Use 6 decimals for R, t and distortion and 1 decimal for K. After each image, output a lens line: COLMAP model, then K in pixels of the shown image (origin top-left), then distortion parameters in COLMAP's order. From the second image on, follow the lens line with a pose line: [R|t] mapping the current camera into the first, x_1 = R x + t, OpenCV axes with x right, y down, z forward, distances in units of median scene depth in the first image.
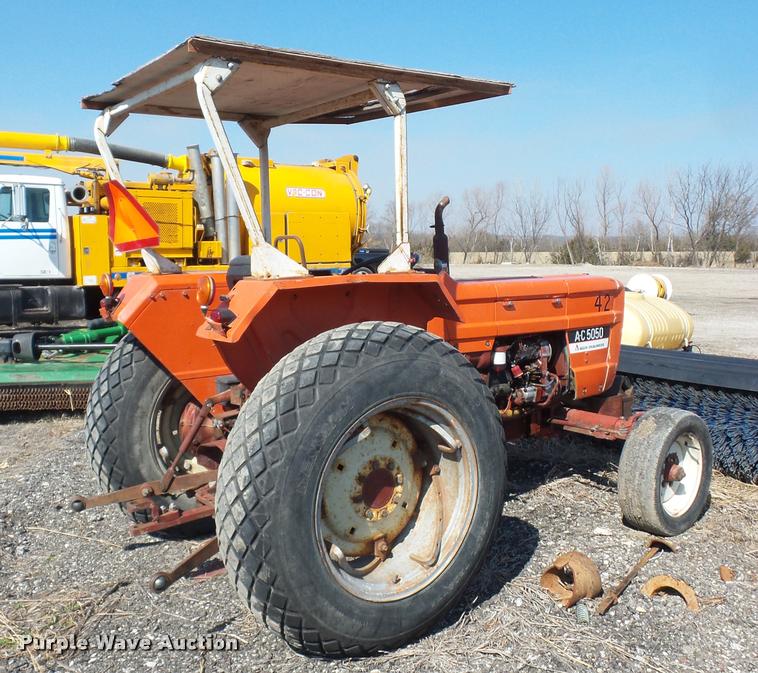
lens RADIAL K [[802.7, 0, 379.0], [0, 802.7, 336.5], [0, 0, 1]] dist [0.022537, 0.008912]
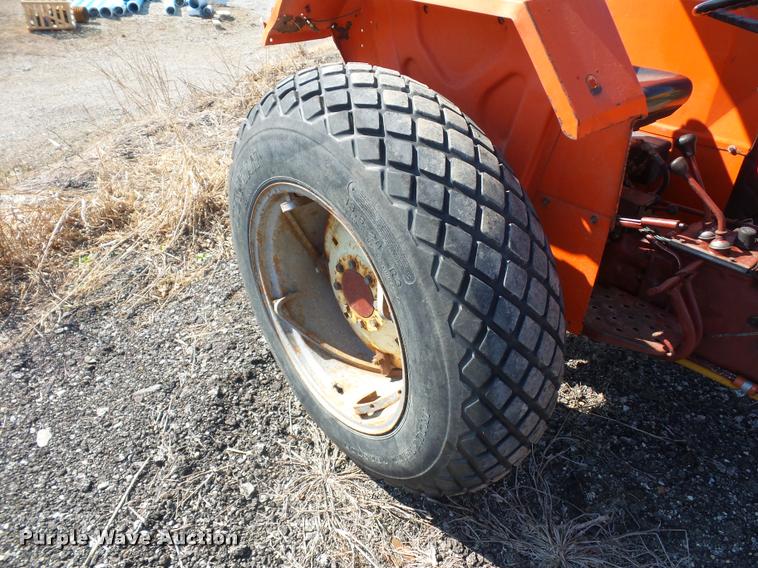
lens RADIAL K [[525.3, 0, 379.0], [0, 525.3, 284.0], [0, 0, 1]] dist [0.003802, -0.005484]
pose [[0.036155, 0.570880, -0.820237, 0.291661], [-0.115803, 0.817638, 0.563966, -0.077015], [0.992614, 0.074596, 0.095671, 0.674360]]
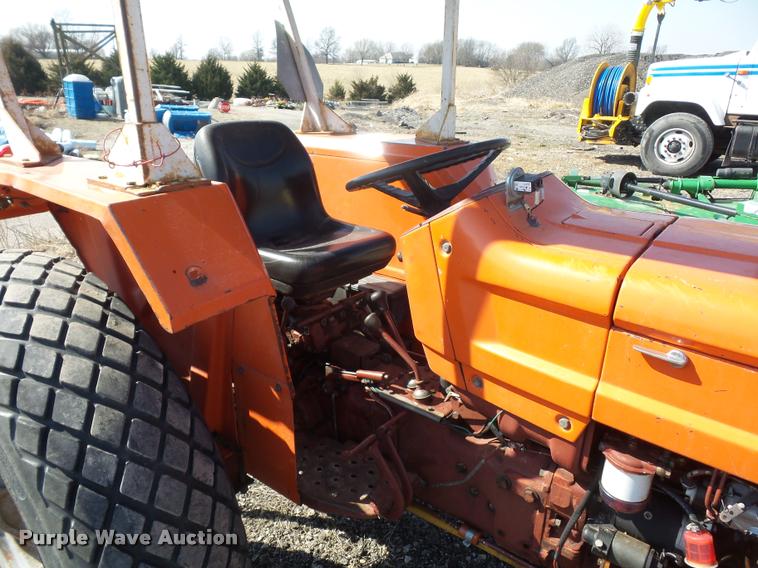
lens RADIAL K [[525.3, 0, 379.0], [0, 525.3, 284.0], [0, 0, 1]] dist [0.003802, -0.005484]
pose [[0.233917, 0.369415, -0.899342, 0.287151], [-0.114317, 0.929038, 0.351880, -0.115902], [0.965513, 0.020500, 0.259548, 0.795904]]
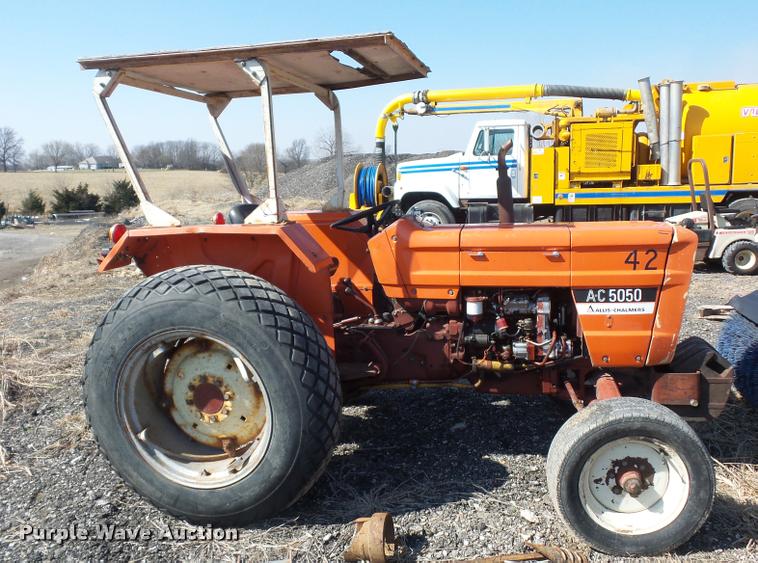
lens RADIAL K [[638.7, 0, 404.9], [0, 638.7, 283.2], [0, 0, 1]] dist [0.025585, 0.001648]
pose [[0.665139, 0.115803, -0.737685, 0.638136], [-0.057032, 0.992894, 0.104442, -0.076856], [0.744538, -0.027397, 0.667018, 0.395039]]
